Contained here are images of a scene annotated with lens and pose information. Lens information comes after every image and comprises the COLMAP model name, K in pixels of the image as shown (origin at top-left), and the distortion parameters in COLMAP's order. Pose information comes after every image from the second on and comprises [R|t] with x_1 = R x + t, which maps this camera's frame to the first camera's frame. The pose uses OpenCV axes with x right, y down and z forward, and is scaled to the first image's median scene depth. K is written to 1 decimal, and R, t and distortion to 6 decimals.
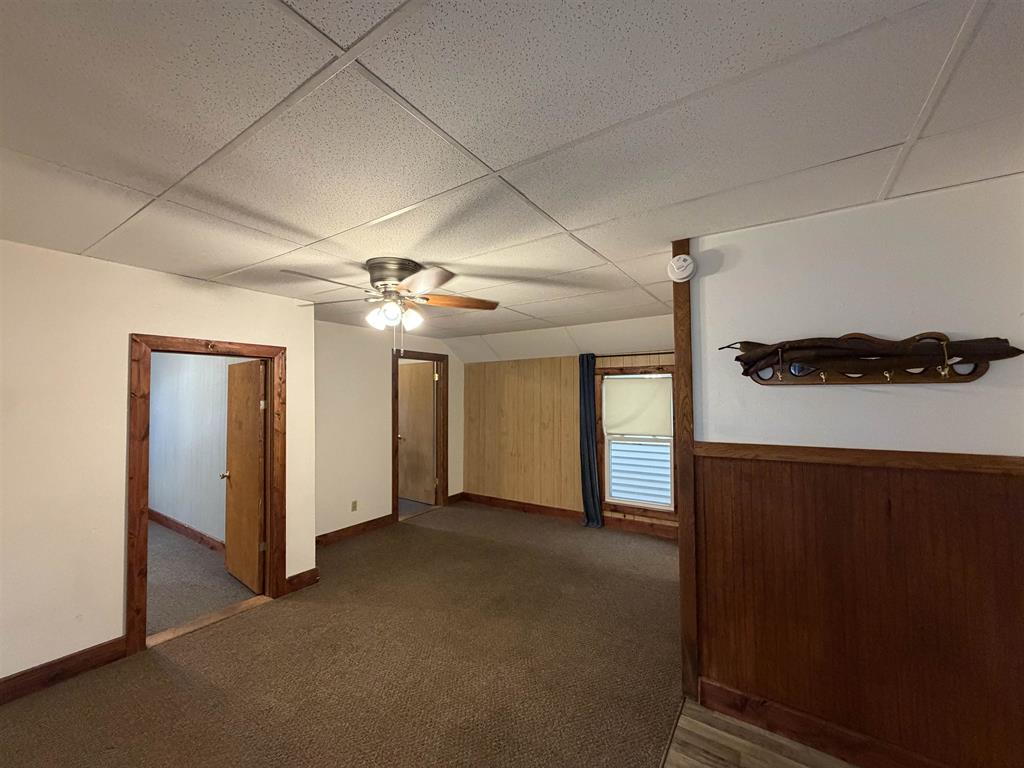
lens RADIAL K [[407.1, 0, 511.1], [0, 407.1, 385.5], [0, 0, 1]] dist [-0.002255, 0.000185]
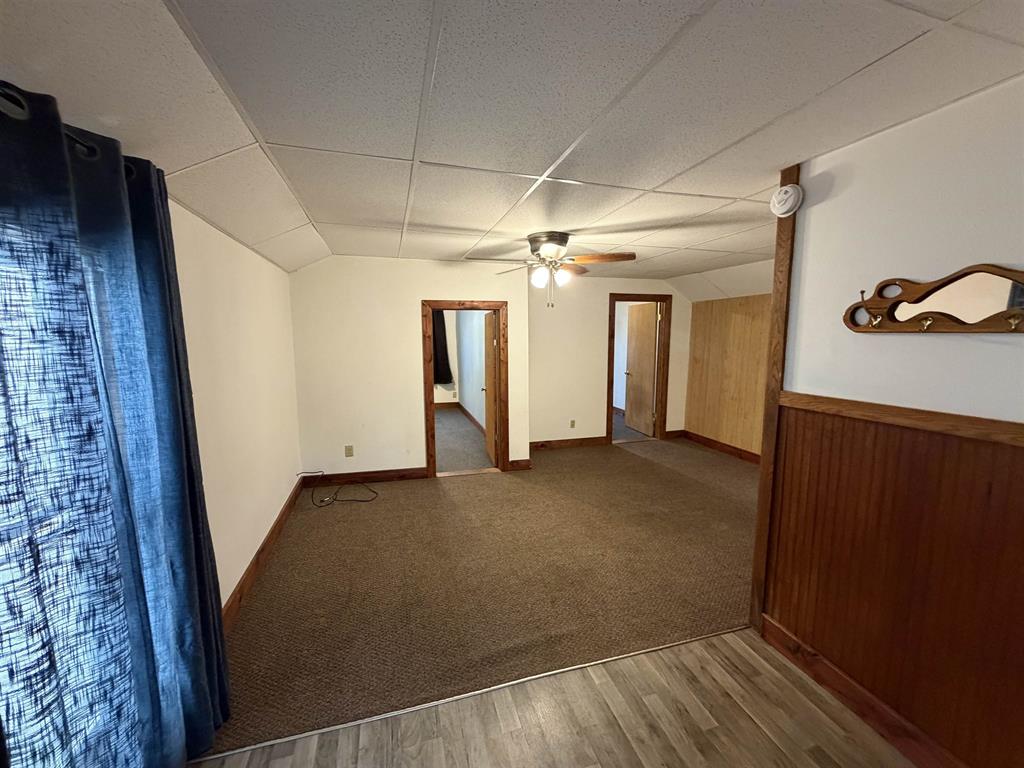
lens RADIAL K [[407.1, 0, 511.6], [0, 407.1, 387.0], [0, 0, 1]] dist [-0.002255, 0.000185]
pose [[0.769887, 0.087079, -0.632211, 0.387150], [0.014348, 0.988035, 0.153562, -0.018734], [0.638019, -0.127297, 0.759426, -0.089876]]
